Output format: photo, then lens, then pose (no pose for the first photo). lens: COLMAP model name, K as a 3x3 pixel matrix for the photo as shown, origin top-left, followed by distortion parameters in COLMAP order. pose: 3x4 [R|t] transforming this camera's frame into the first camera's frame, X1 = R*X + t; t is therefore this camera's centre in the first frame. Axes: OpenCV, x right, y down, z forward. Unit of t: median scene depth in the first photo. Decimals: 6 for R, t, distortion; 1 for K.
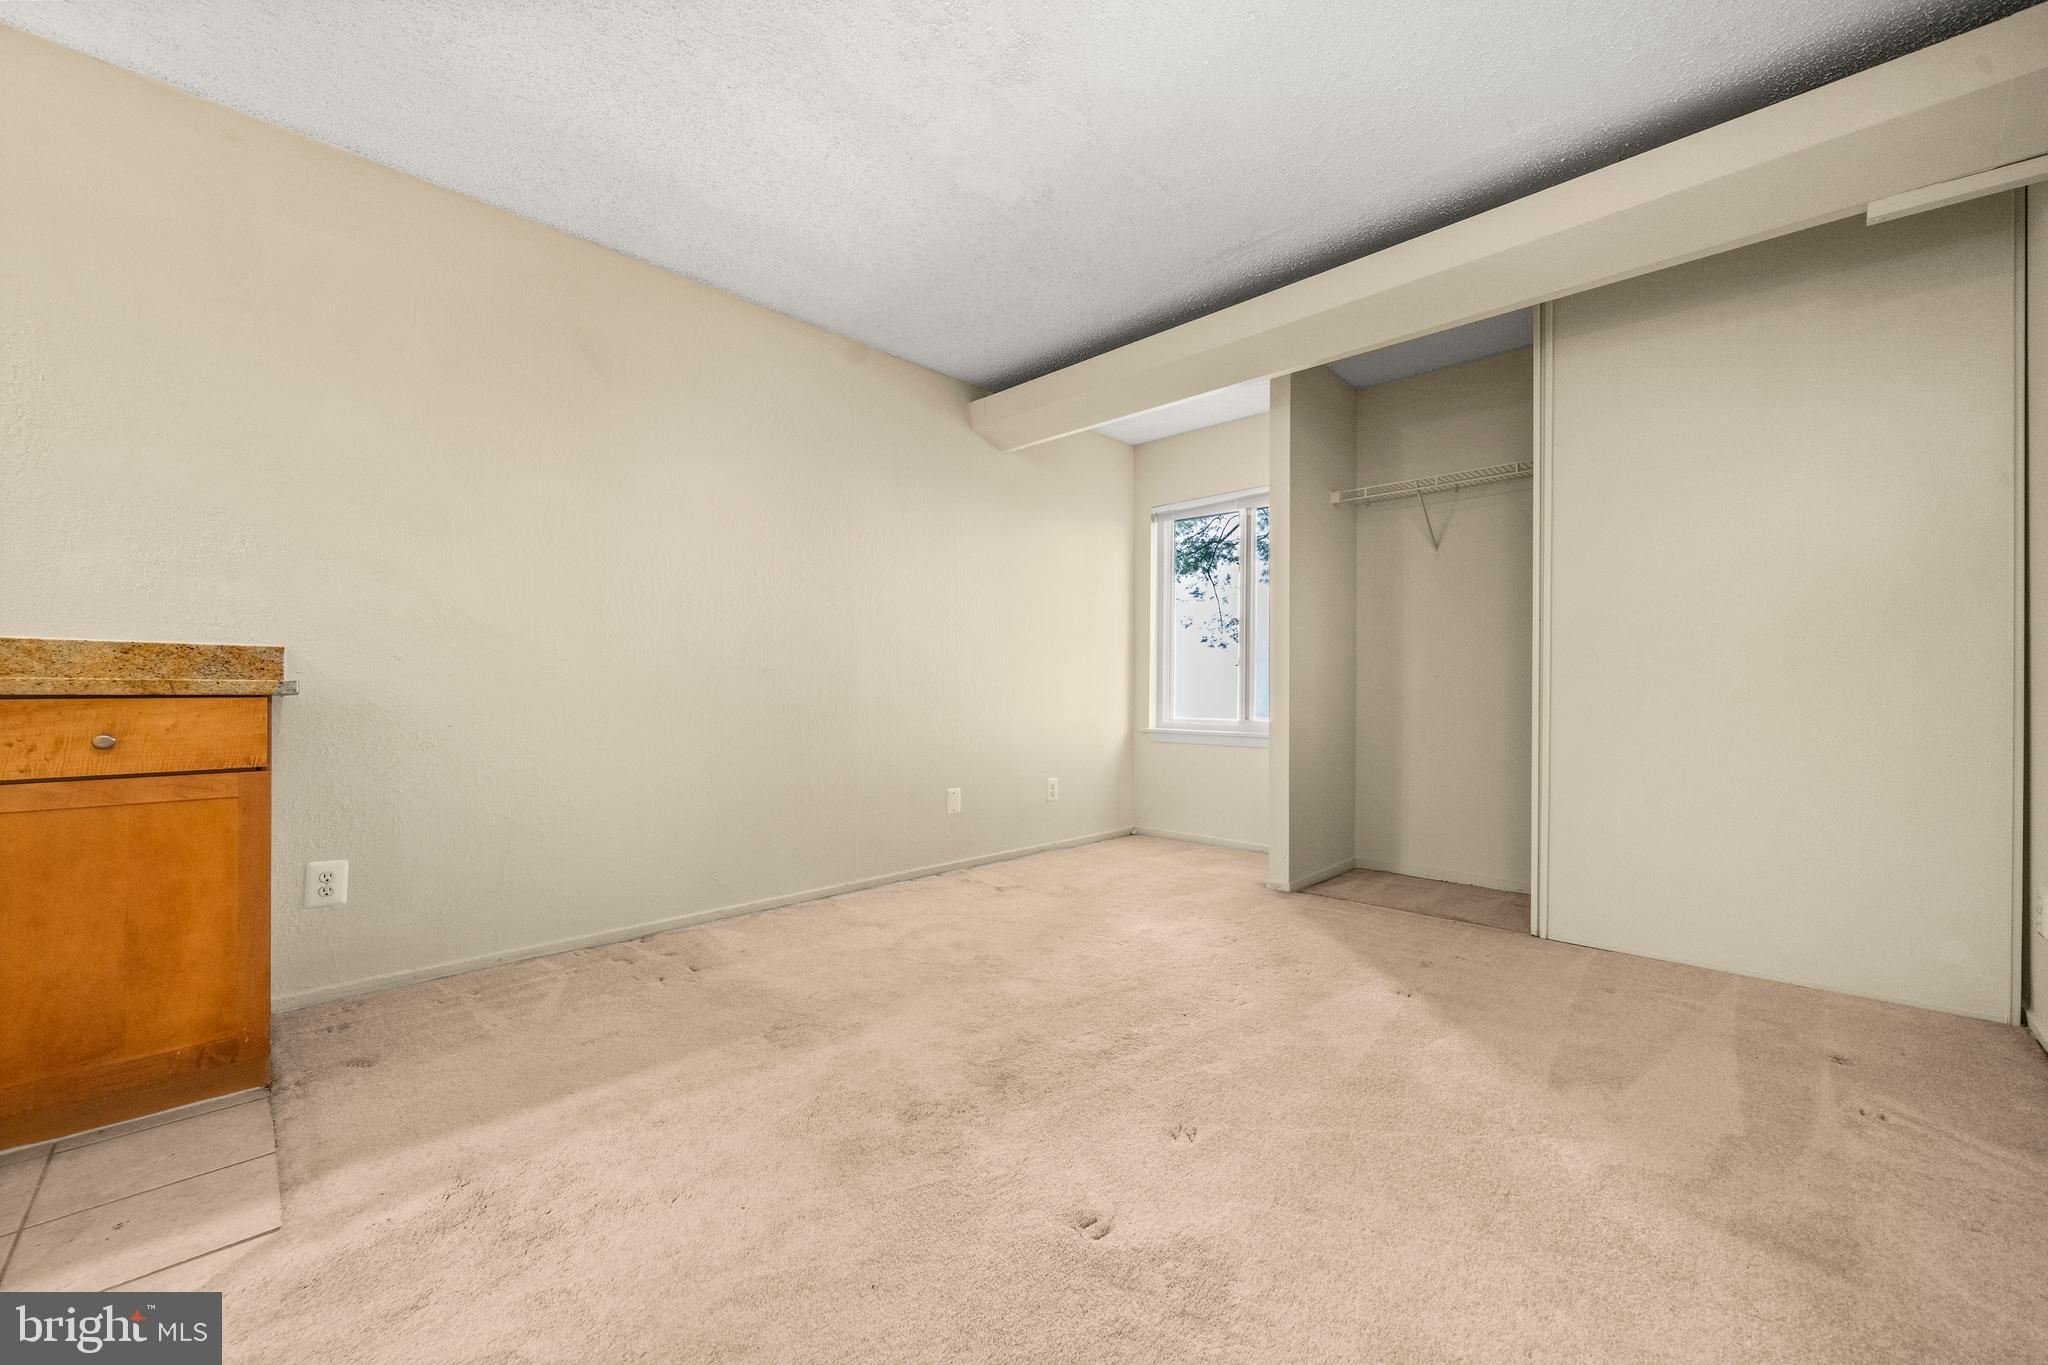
lens RADIAL K [[770.7, 0, 1020.7], [0, 770.7, 691.8], [0, 0, 1]] dist [-0.001196, 0.000099]
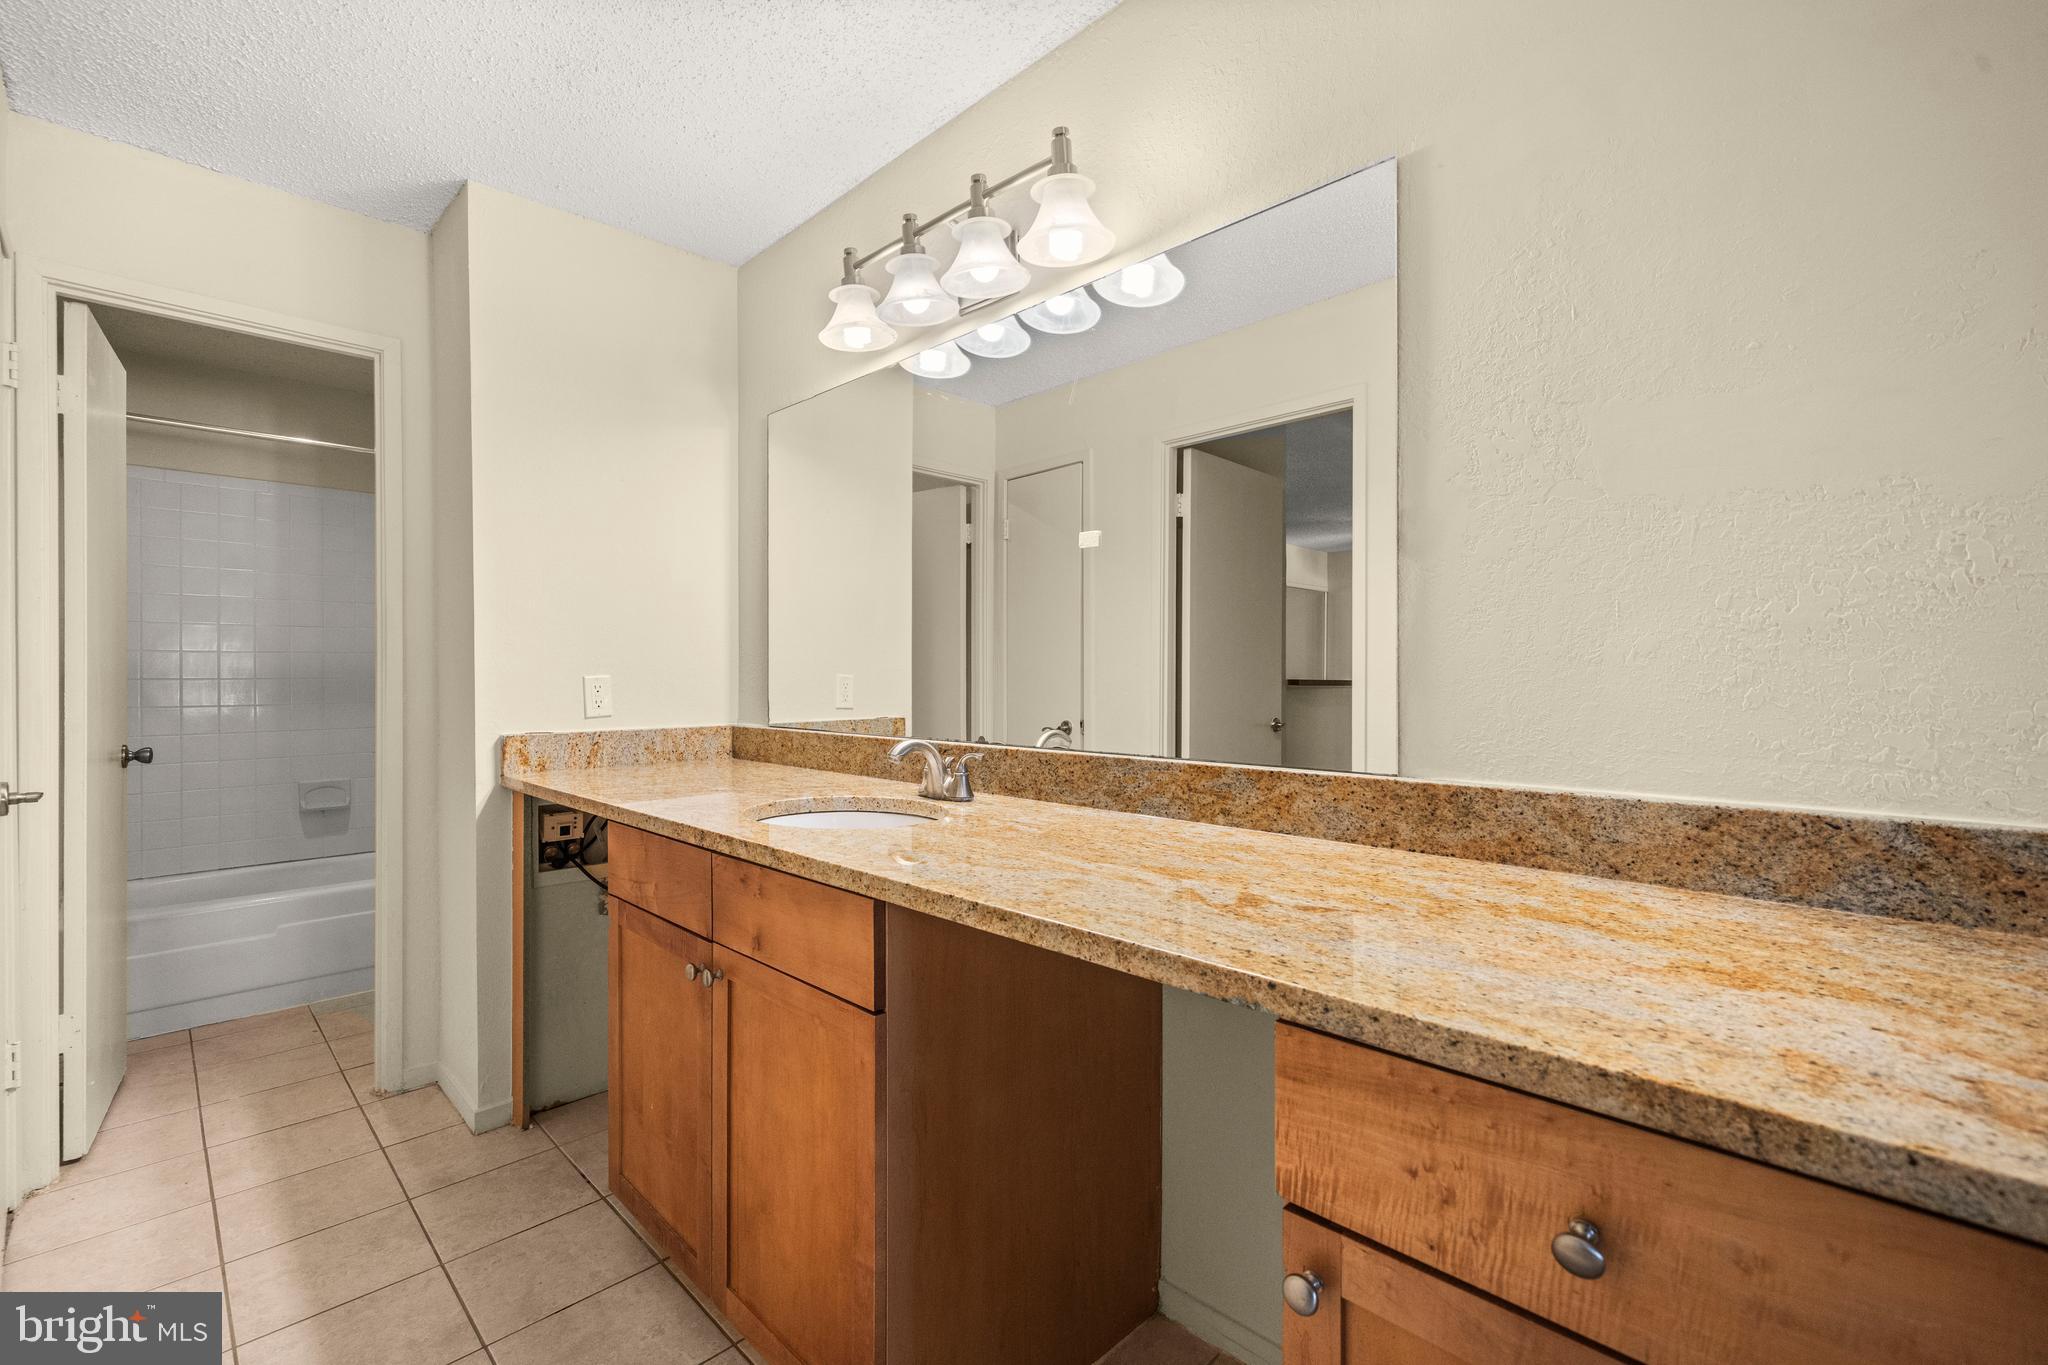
lens RADIAL K [[884.0, 0, 1022.5], [0, 884.0, 677.6], [0, 0, 1]] dist [0.001151, 0.000499]
pose [[-0.007457, 0.001847, -0.999970, -0.795627], [0.004241, 0.999989, 0.001816, -0.186108], [0.999963, -0.004227, -0.007465, 0.753686]]
